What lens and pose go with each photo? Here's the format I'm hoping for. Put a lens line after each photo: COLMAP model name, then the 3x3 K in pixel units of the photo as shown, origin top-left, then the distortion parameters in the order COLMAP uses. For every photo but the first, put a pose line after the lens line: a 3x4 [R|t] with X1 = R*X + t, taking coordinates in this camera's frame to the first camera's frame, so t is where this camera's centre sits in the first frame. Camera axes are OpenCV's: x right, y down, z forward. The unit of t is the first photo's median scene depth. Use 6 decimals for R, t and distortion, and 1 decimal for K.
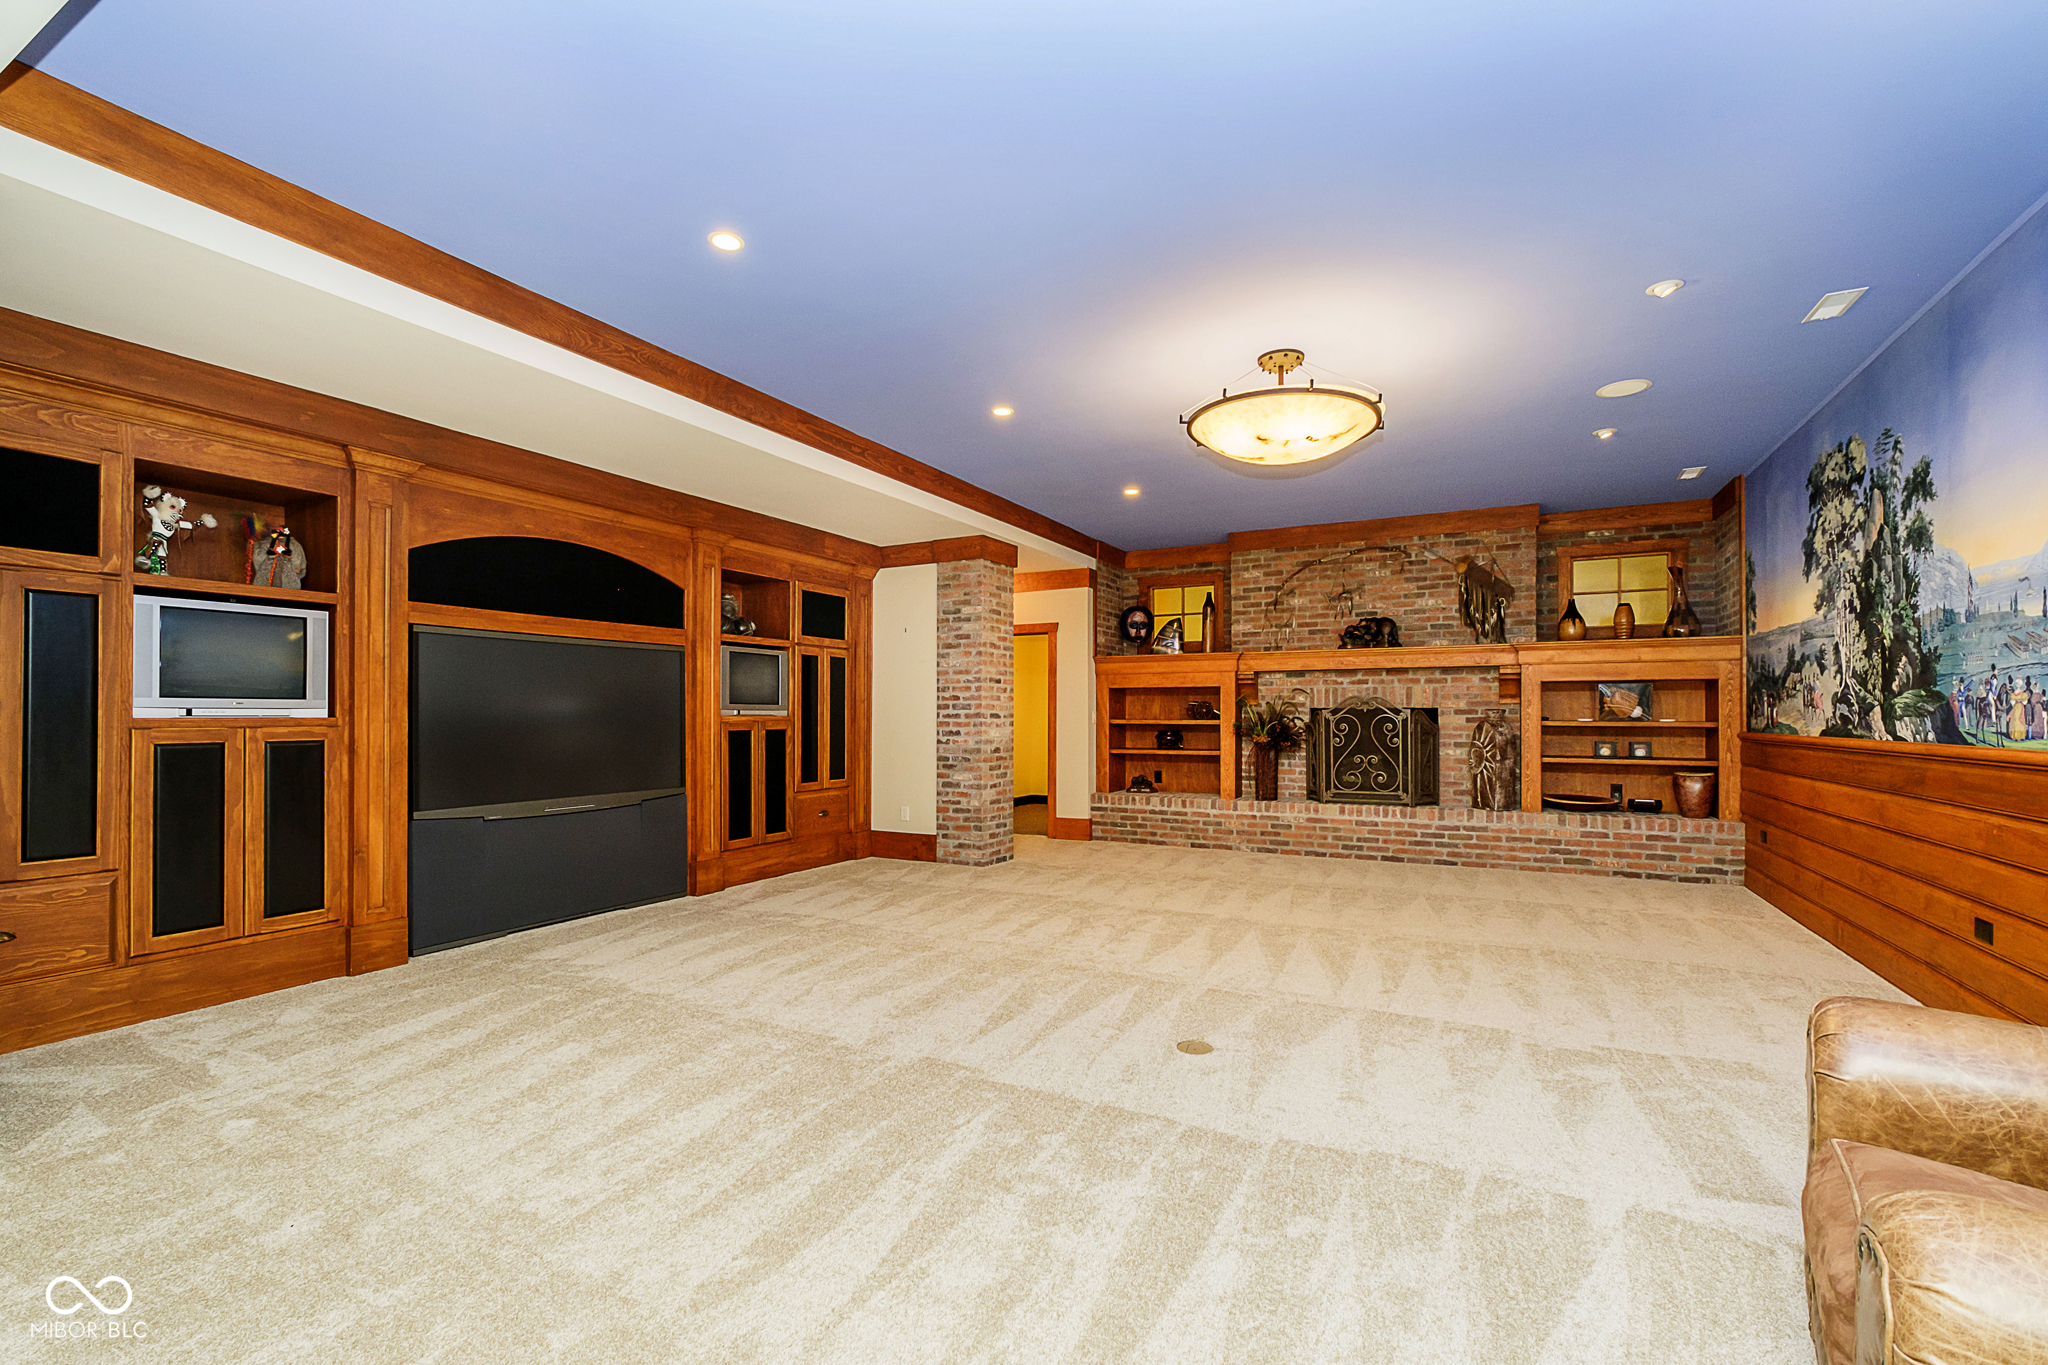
lens RADIAL K [[875.2, 0, 1028.0], [0, 875.2, 706.8], [0, 0, 1]] dist [-0.003898, -0.000176]
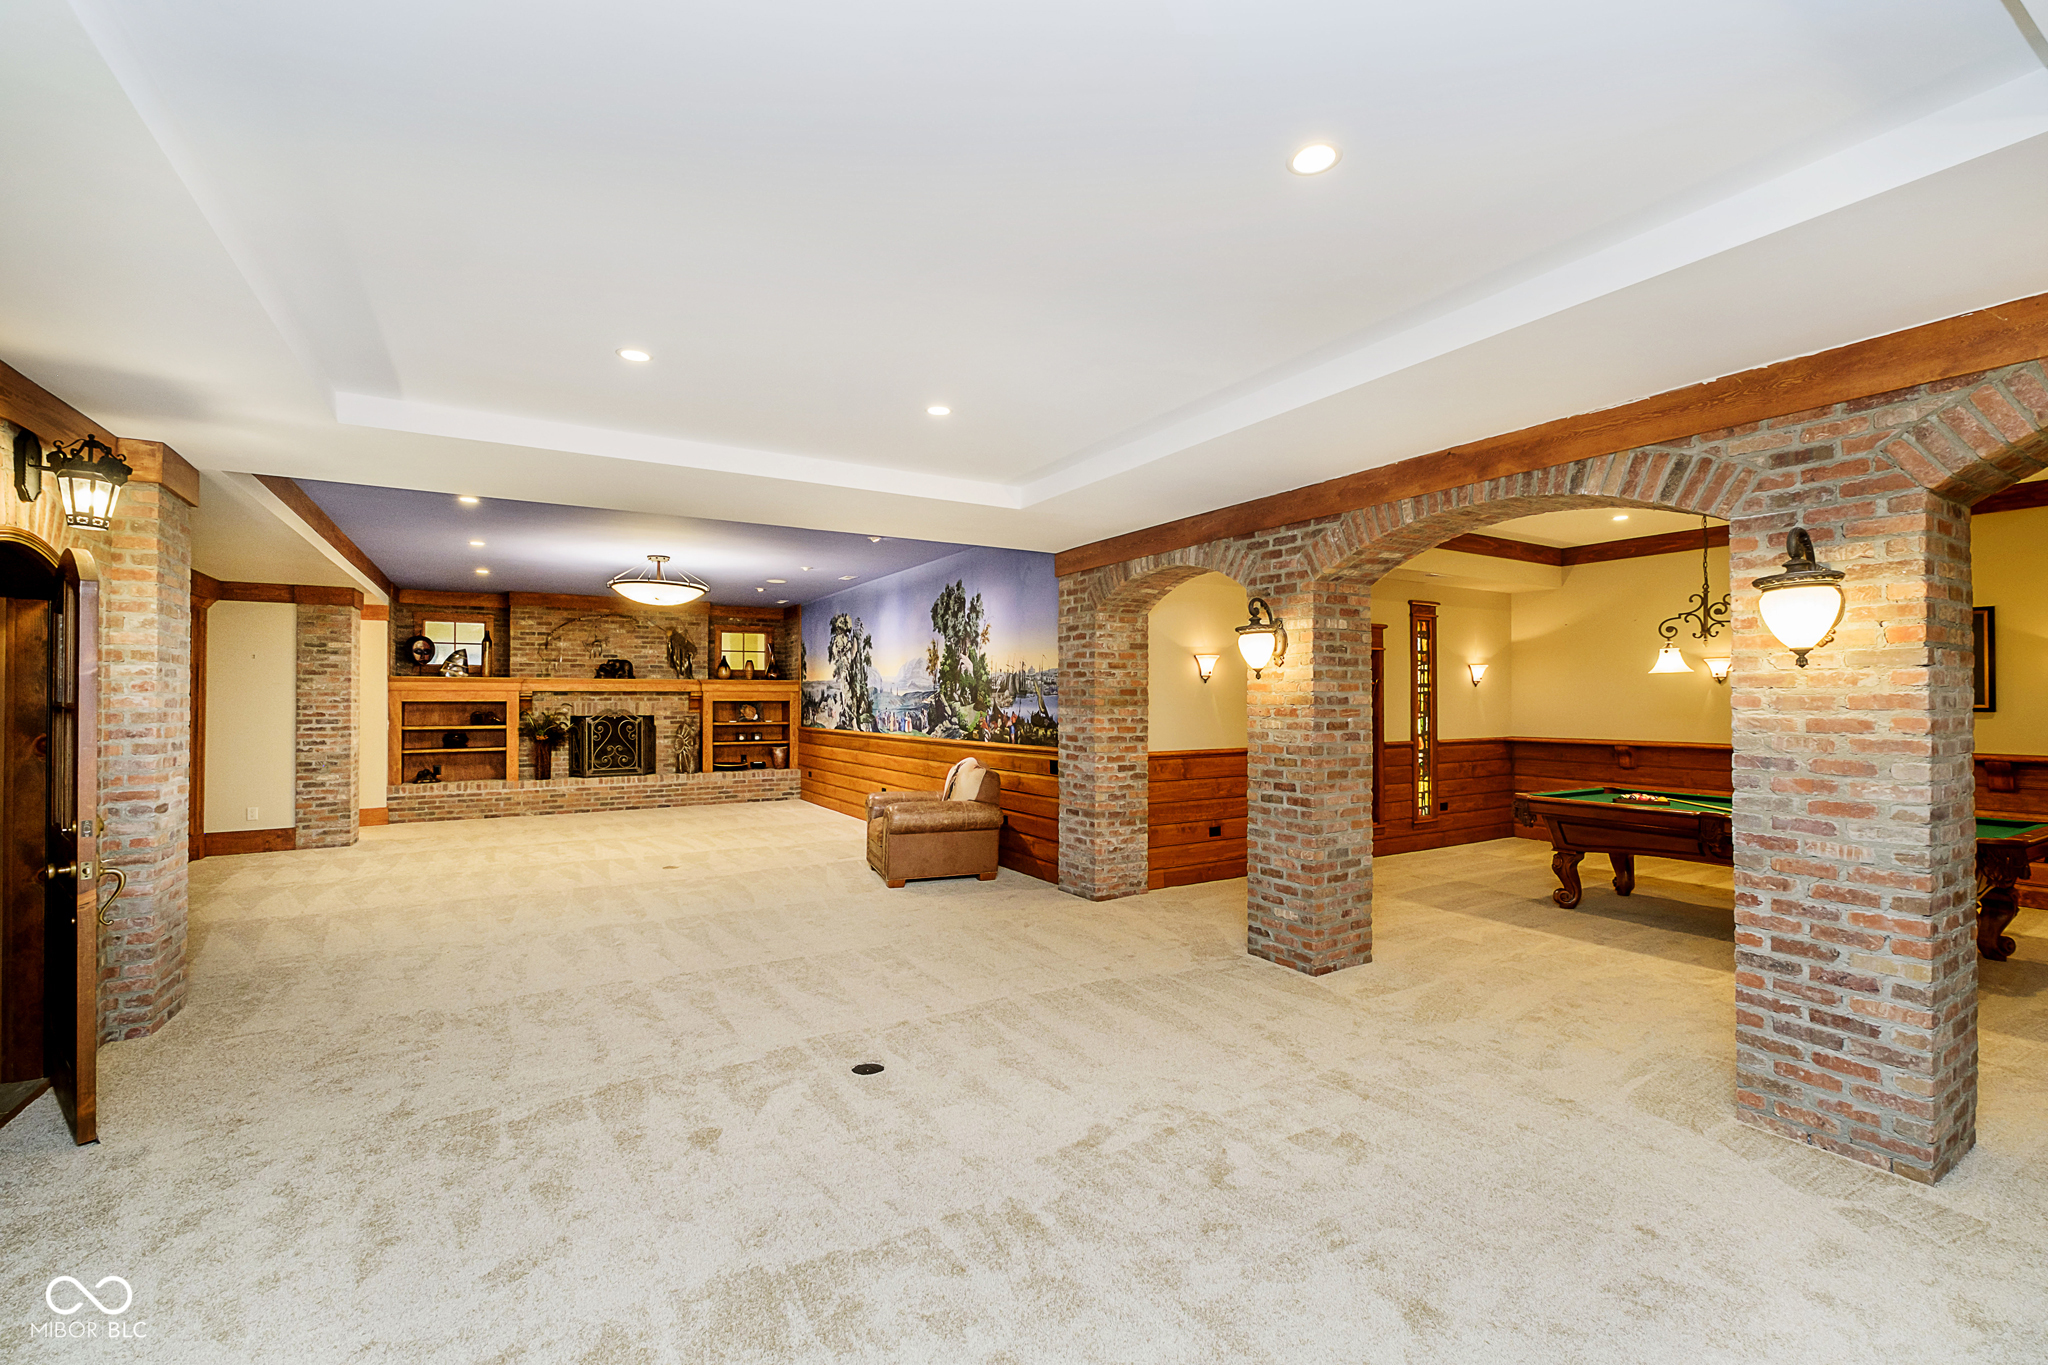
lens RADIAL K [[875.2, 0, 1028.0], [0, 875.2, 706.8], [0, 0, 1]] dist [-0.003898, -0.000176]
pose [[0.522031, -0.007741, 0.852892, -0.608350], [-0.006620, 0.999892, 0.013127, -0.043746], [-0.852901, -0.012498, 0.521923, -0.501200]]
